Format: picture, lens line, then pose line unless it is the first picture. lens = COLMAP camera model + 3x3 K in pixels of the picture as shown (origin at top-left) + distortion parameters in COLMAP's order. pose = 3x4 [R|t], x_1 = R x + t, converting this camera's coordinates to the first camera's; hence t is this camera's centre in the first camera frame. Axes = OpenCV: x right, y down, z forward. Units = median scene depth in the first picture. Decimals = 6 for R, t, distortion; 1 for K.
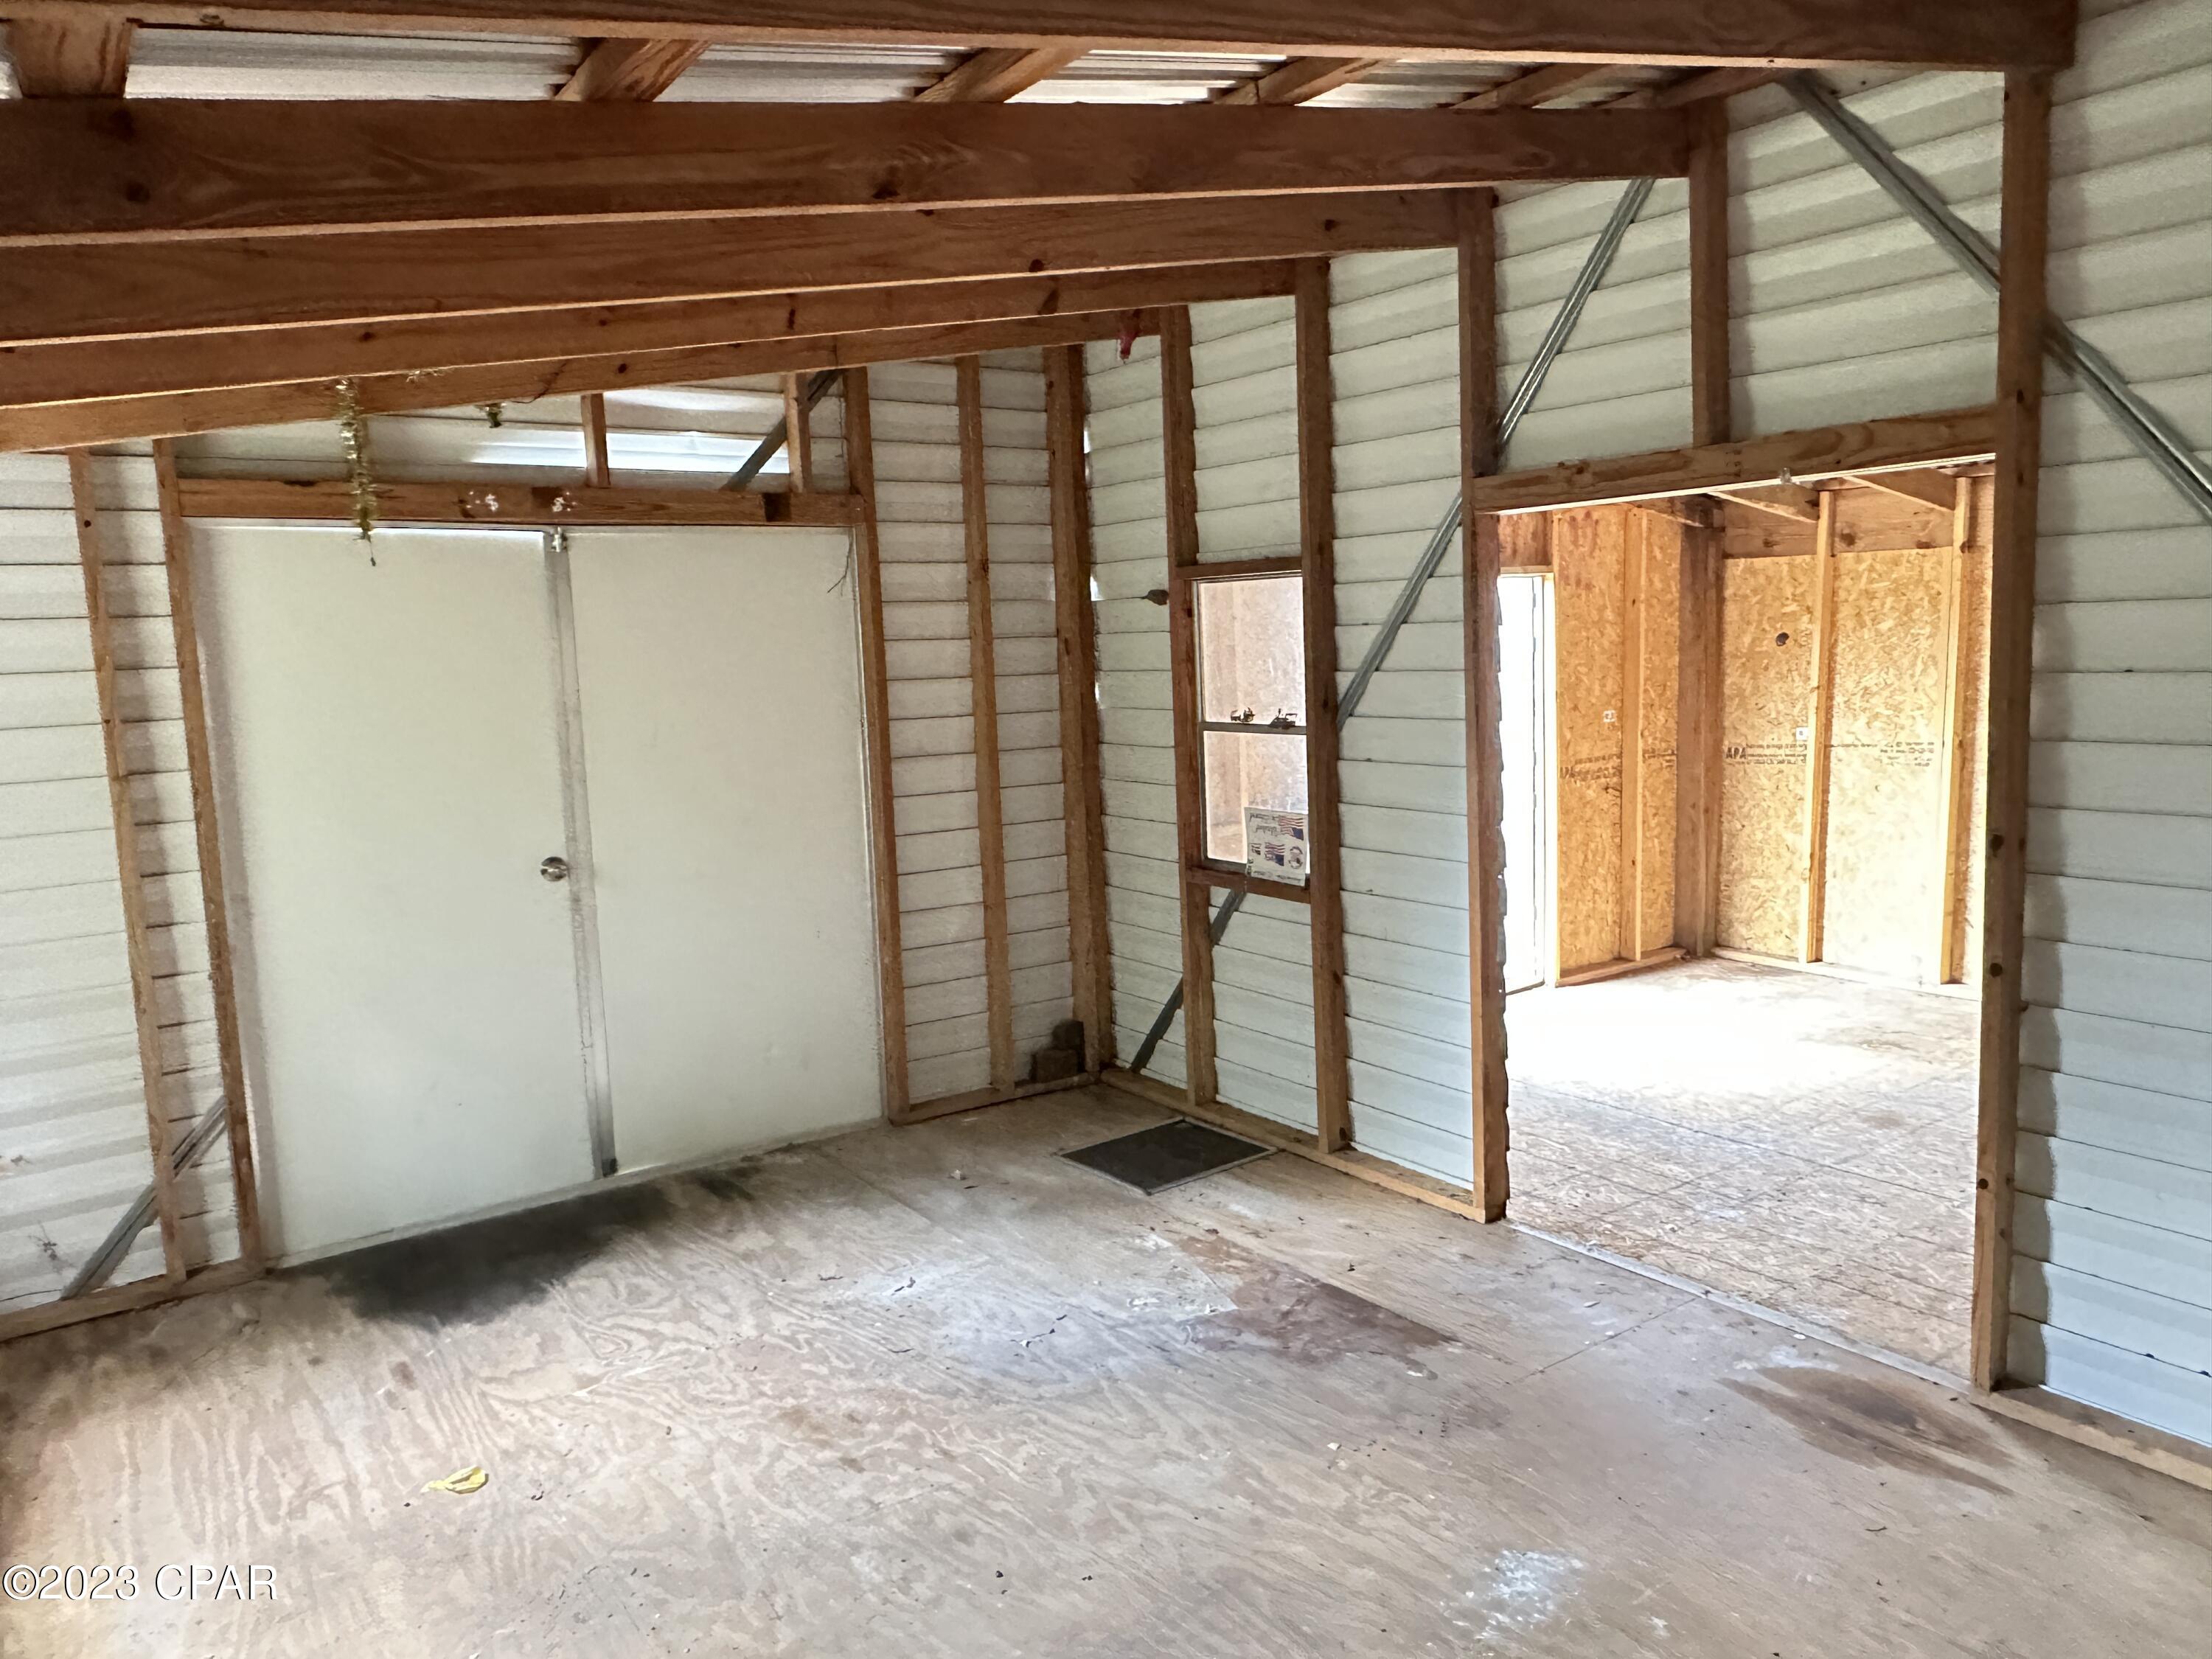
lens RADIAL K [[1519.0, 0, 1107.3], [0, 1519.0, 829.3], [0, 0, 1]] dist [-0.006188, -0.002862]
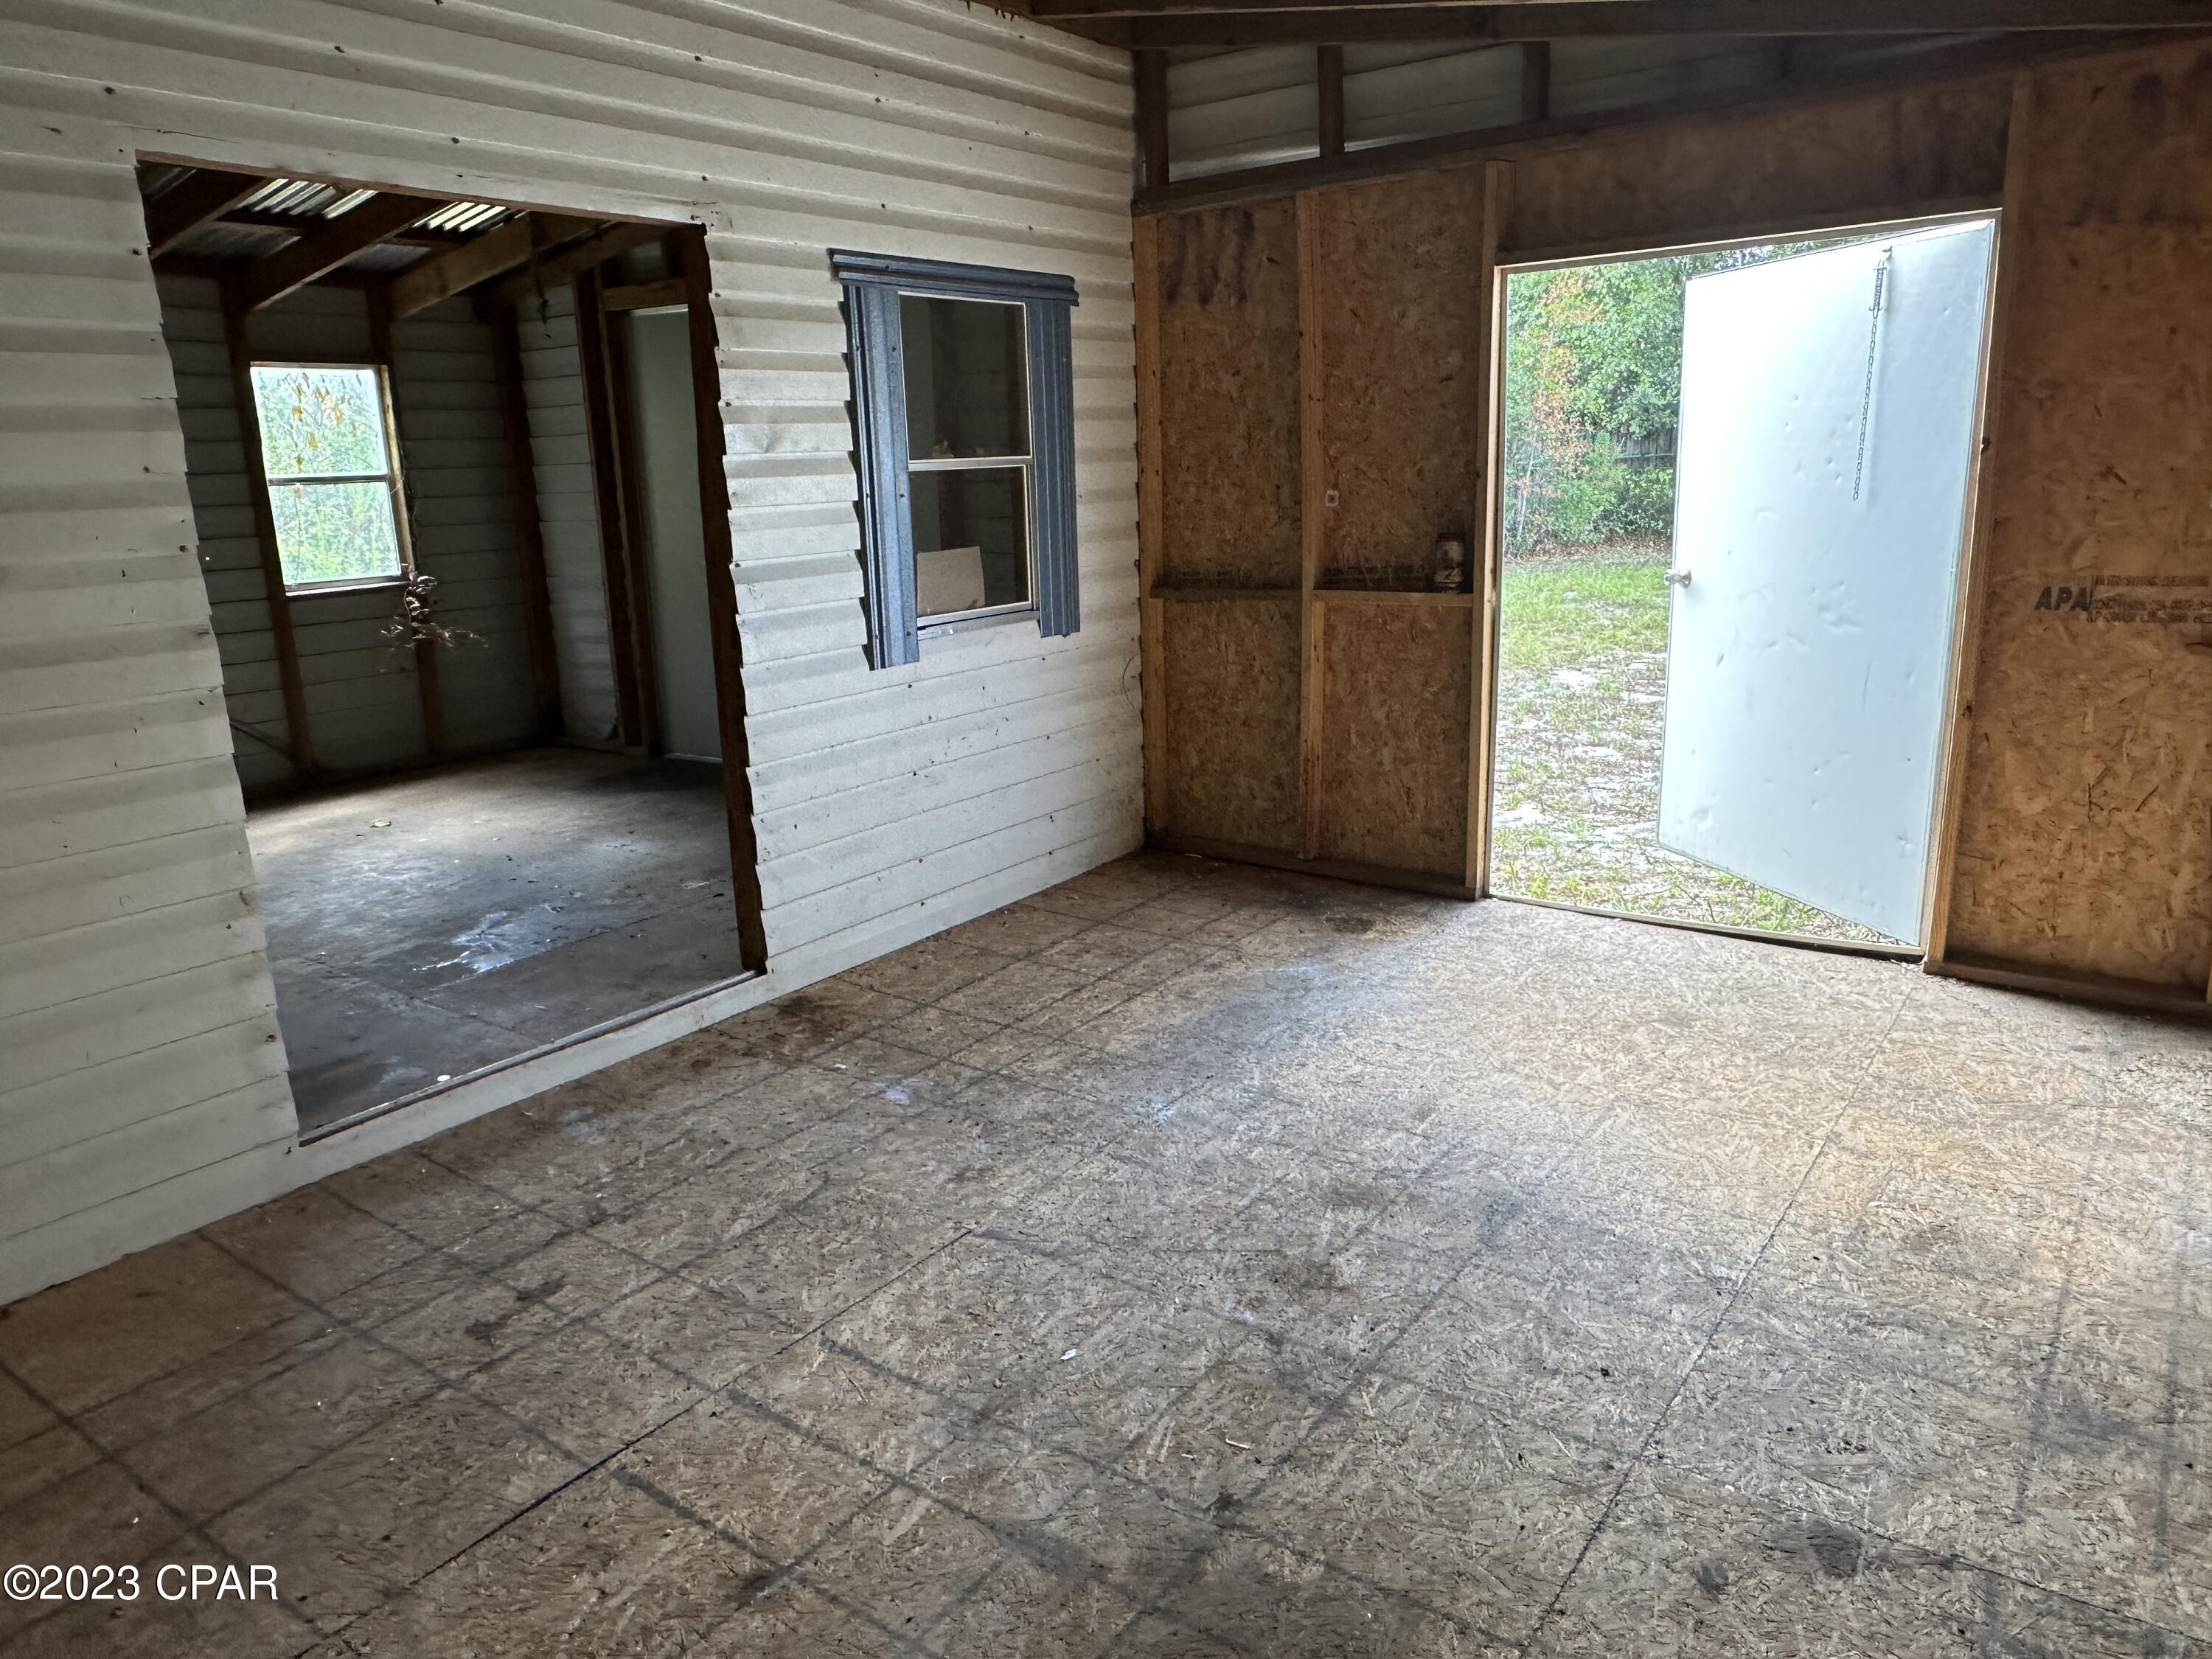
lens RADIAL K [[1519.0, 0, 1109.4], [0, 1519.0, 827.5], [0, 0, 1]] dist [-0.006188, -0.002862]
pose [[0.328055, 0.258106, -0.908714, 0.700616], [-0.108754, 0.965873, 0.235080, -0.048511], [0.938378, 0.021707, 0.344929, 0.516526]]
